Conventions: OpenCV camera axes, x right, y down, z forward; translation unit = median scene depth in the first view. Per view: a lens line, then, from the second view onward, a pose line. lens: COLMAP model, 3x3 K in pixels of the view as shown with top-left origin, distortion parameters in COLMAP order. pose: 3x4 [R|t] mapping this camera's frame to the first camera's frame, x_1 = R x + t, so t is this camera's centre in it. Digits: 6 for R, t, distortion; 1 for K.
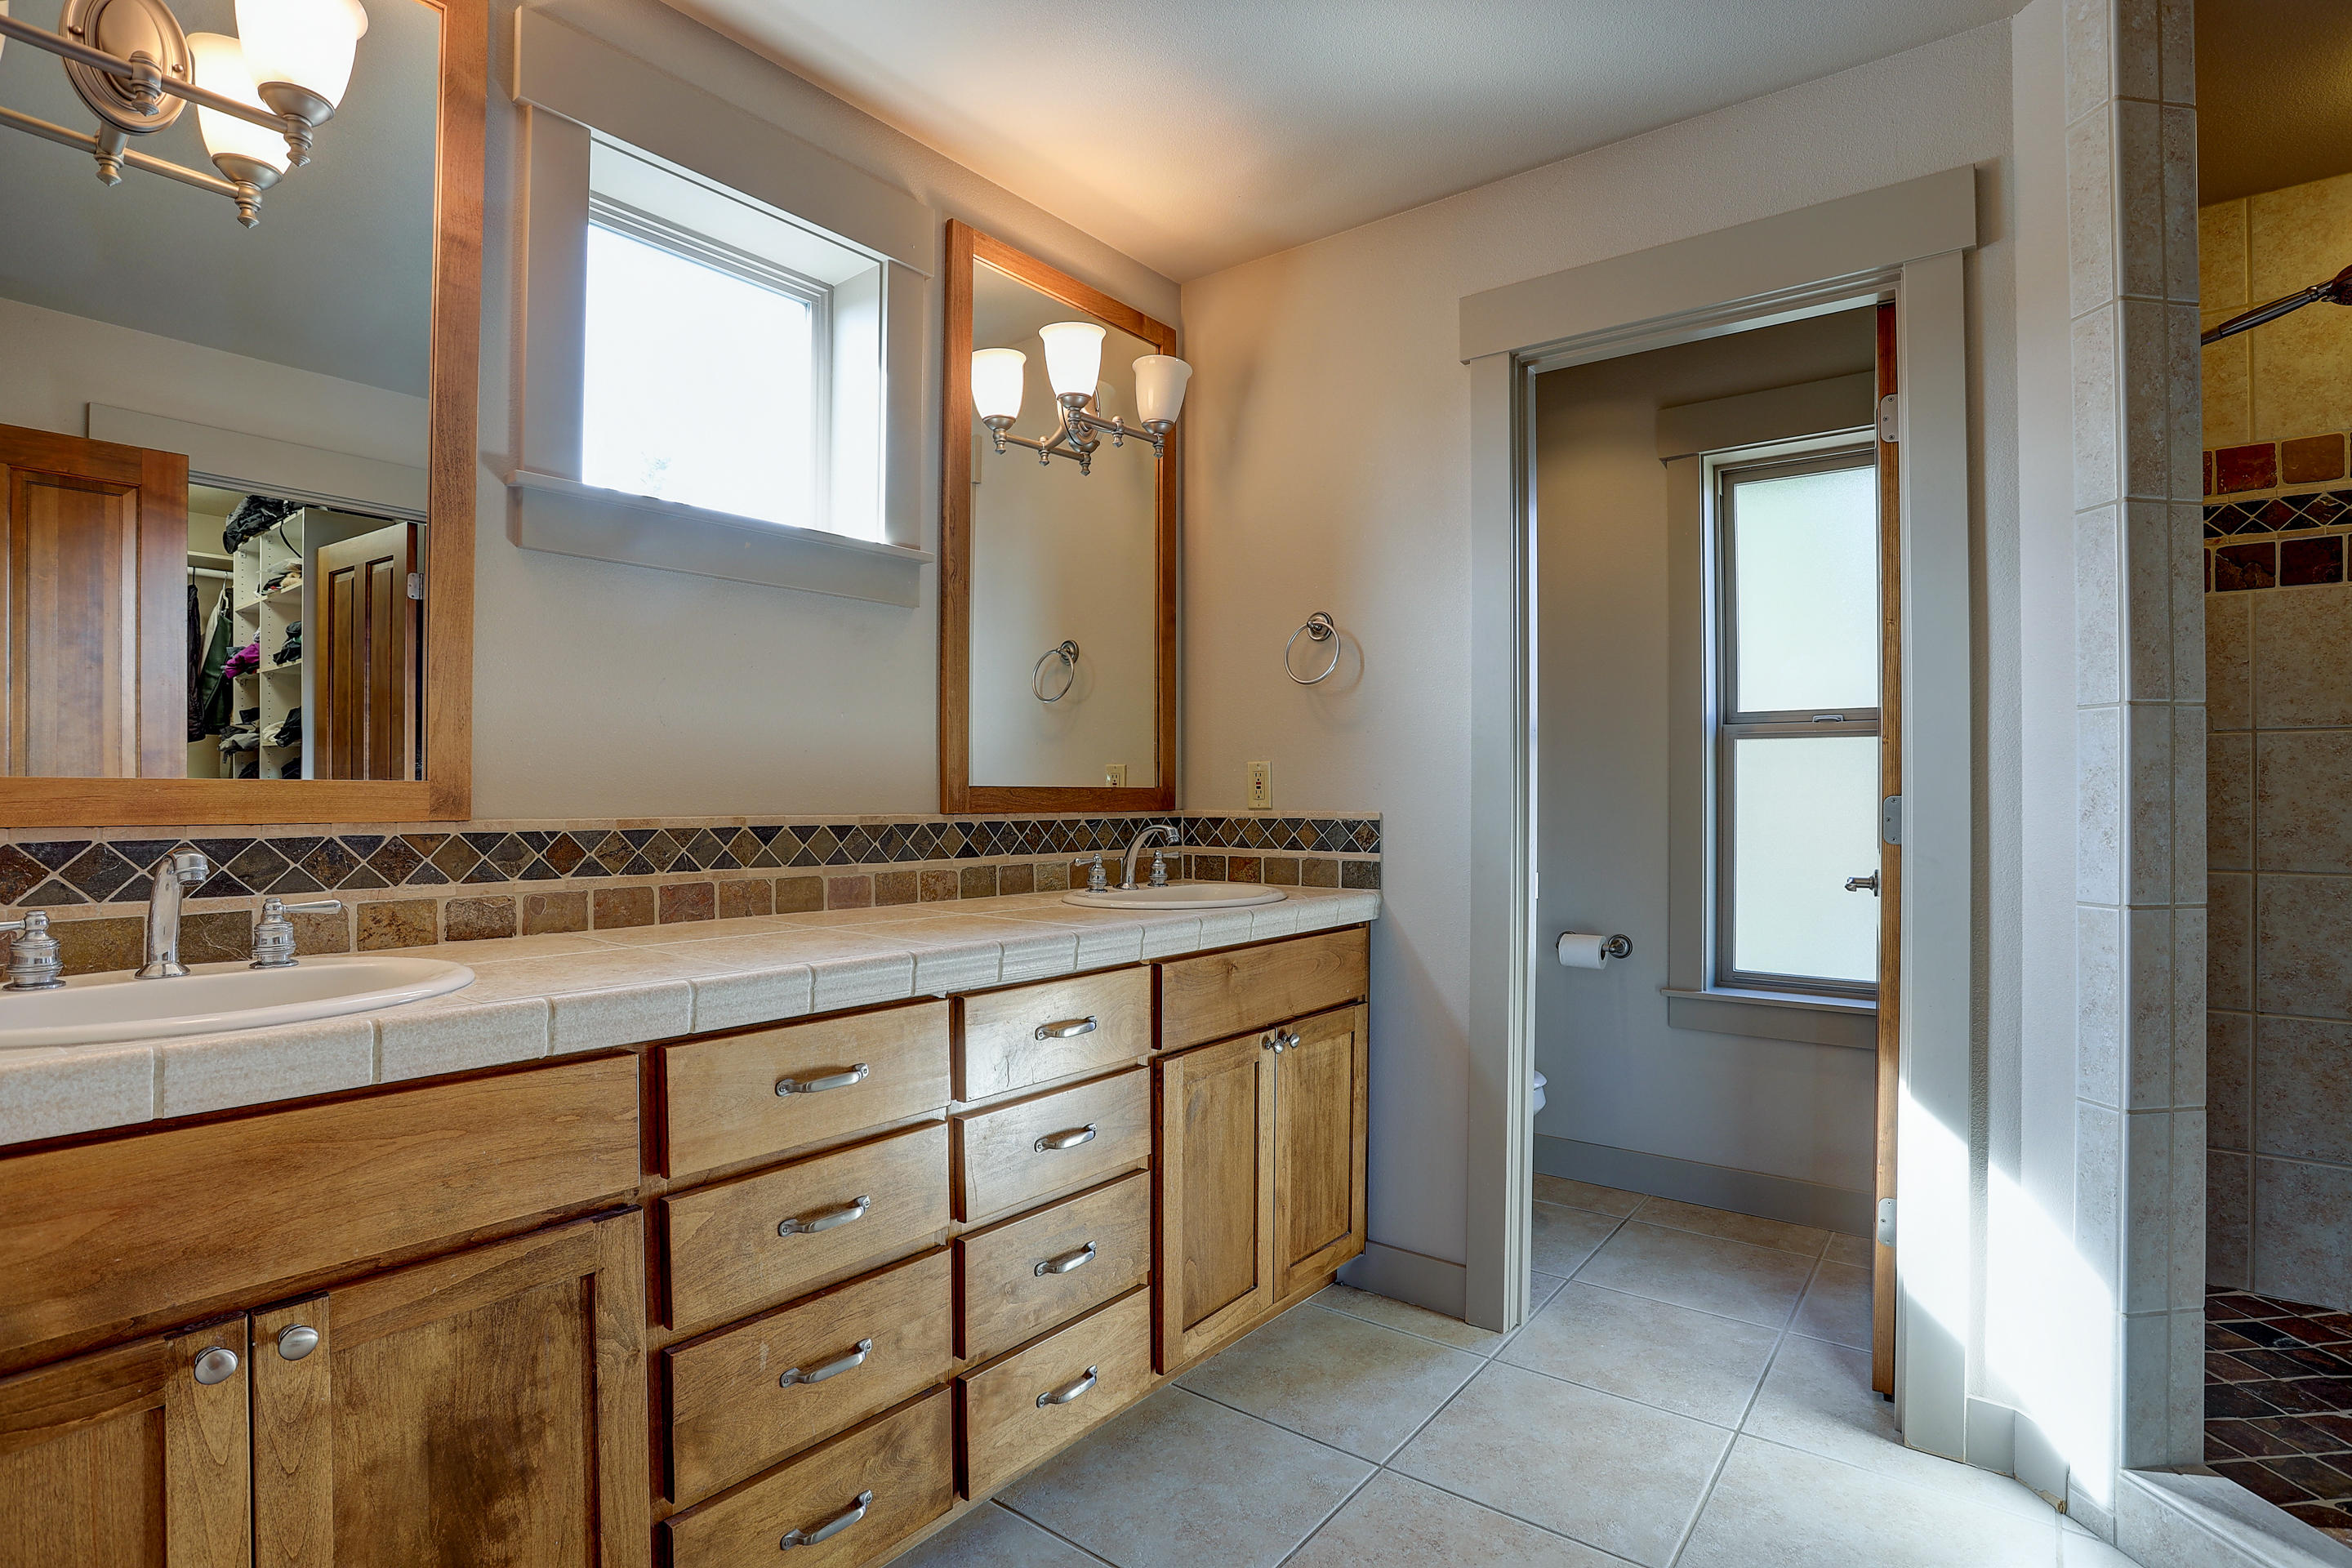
lens RADIAL K [[1144.0, 0, 1179.9], [0, 1144.0, 793.3], [0, 0, 1]] dist [-0.075144, 0.030923]
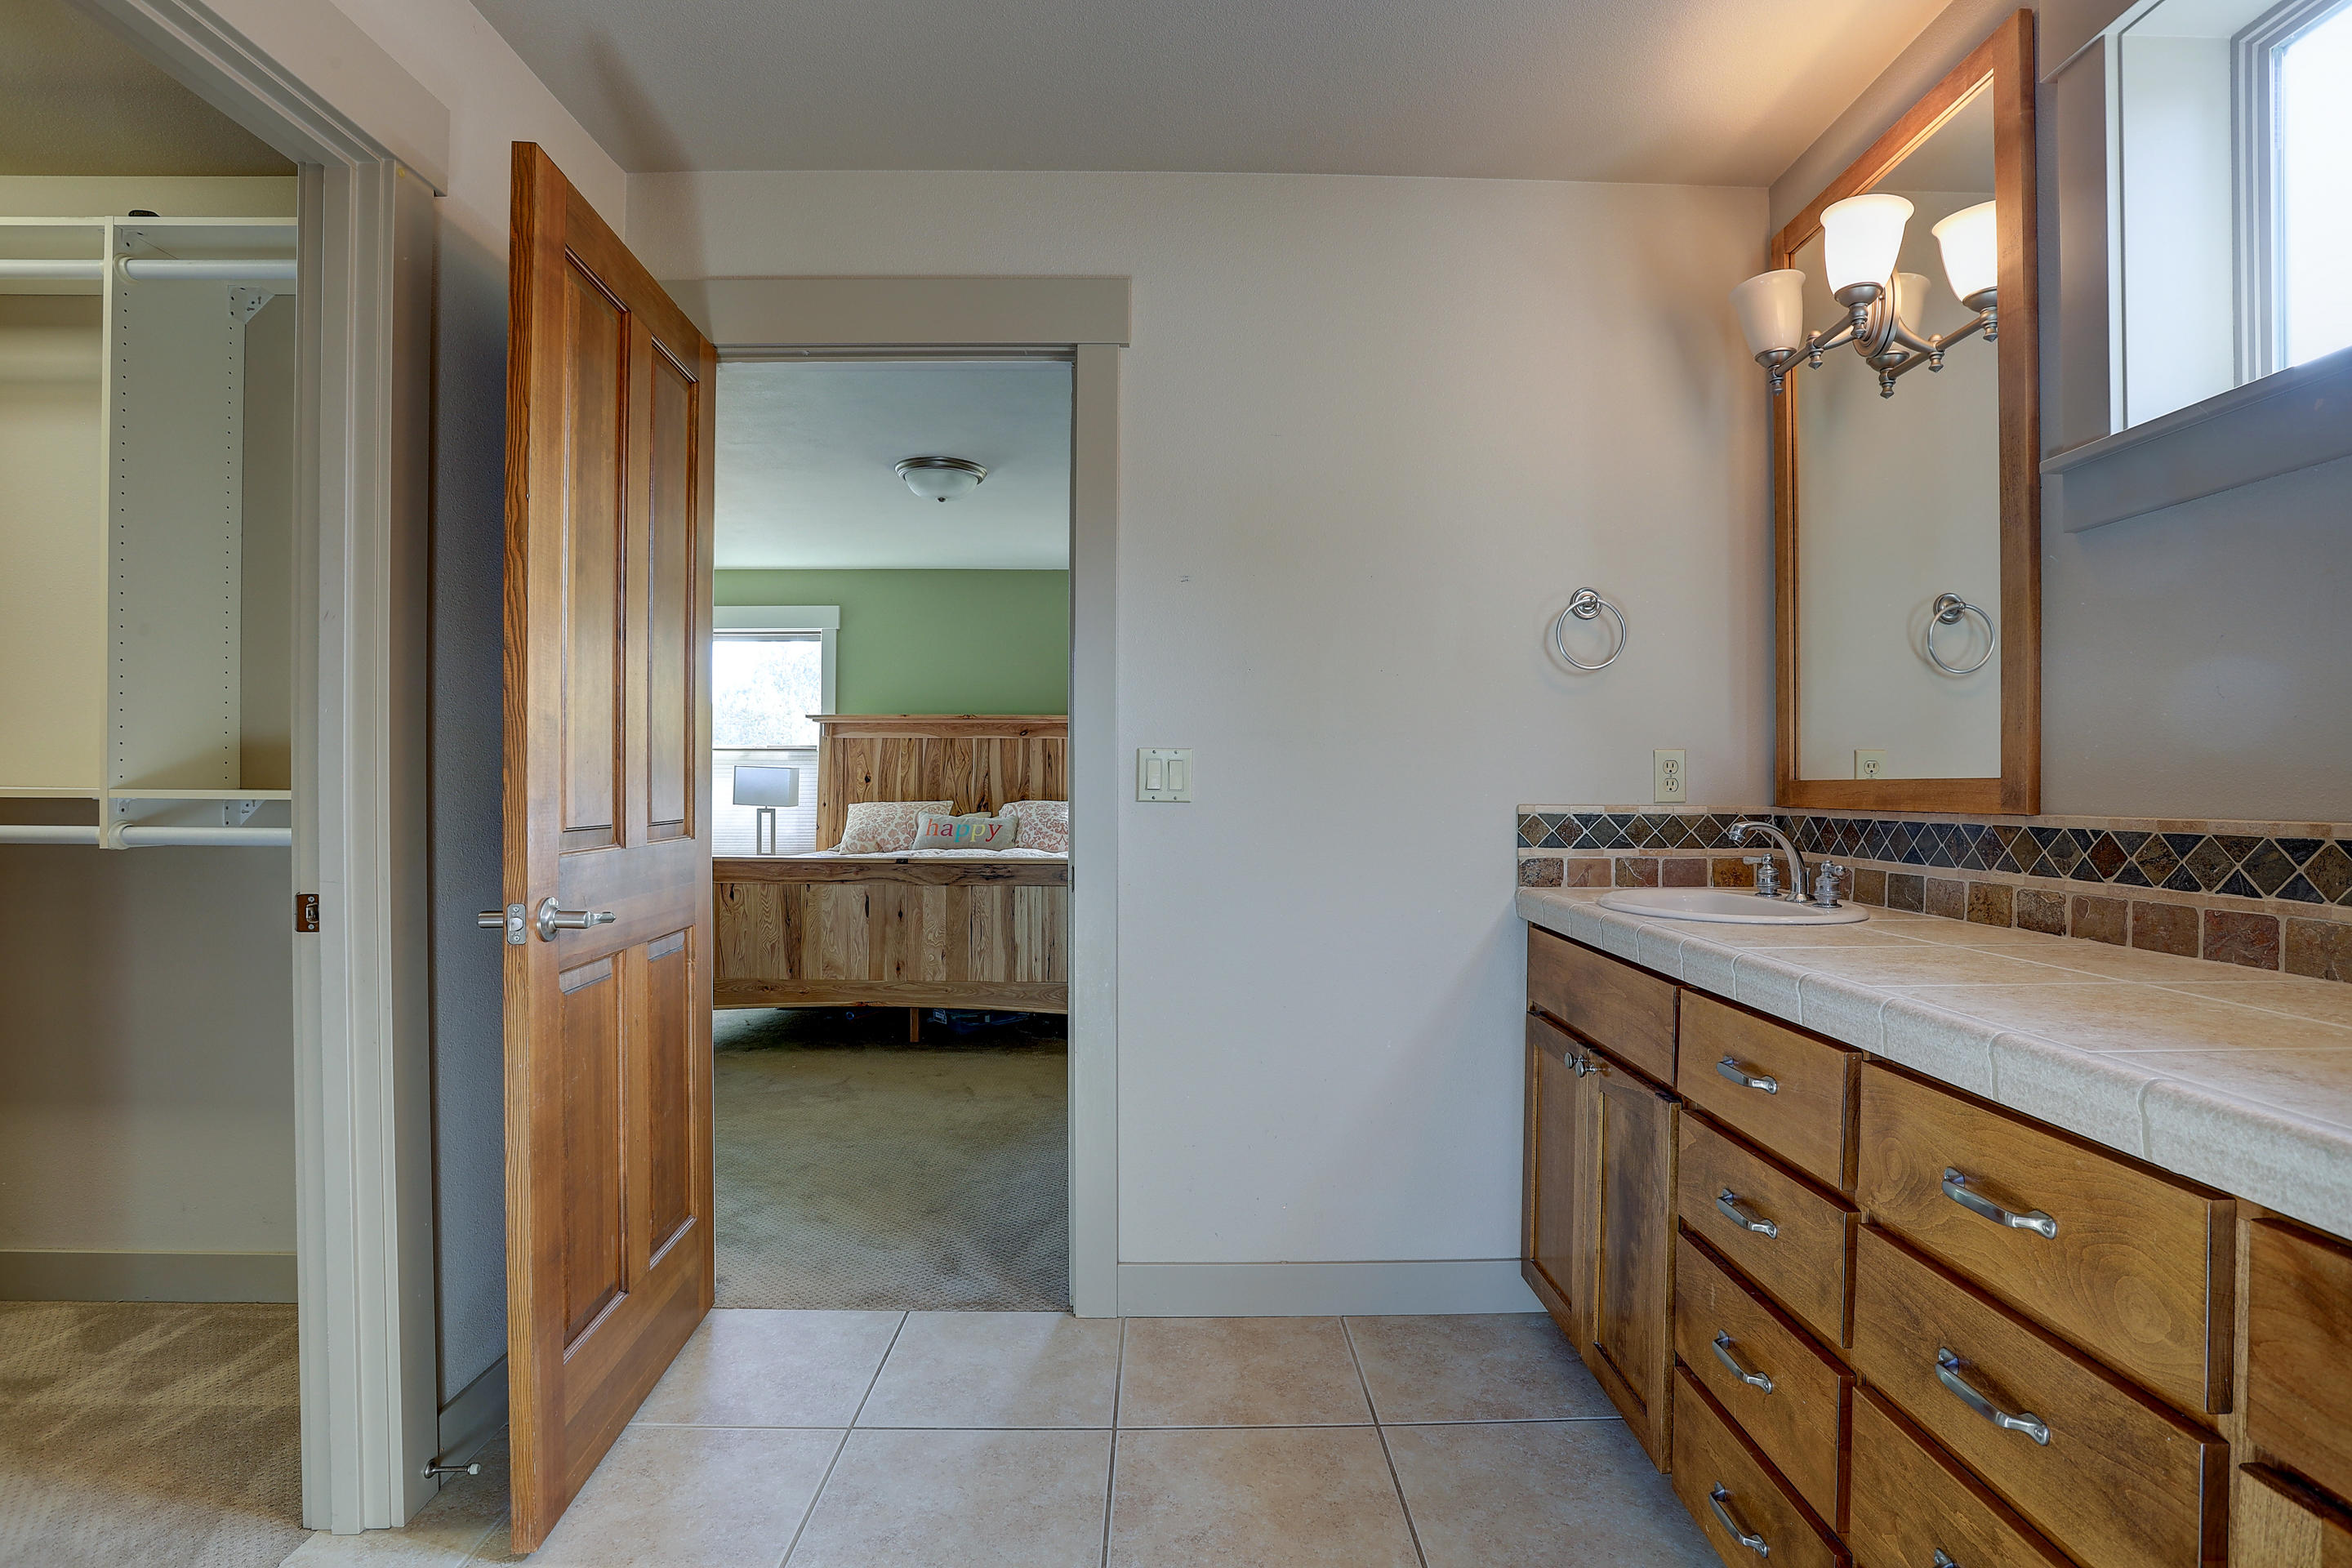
lens RADIAL K [[1144.0, 0, 1181.2], [0, 1144.0, 787.9], [0, 0, 1]] dist [-0.075144, 0.030923]
pose [[-0.789240, -0.004290, -0.614070, 0.582896], [-0.002460, 0.999990, -0.003825, 0.004651], [0.614080, -0.001508, -0.789242, 1.240802]]
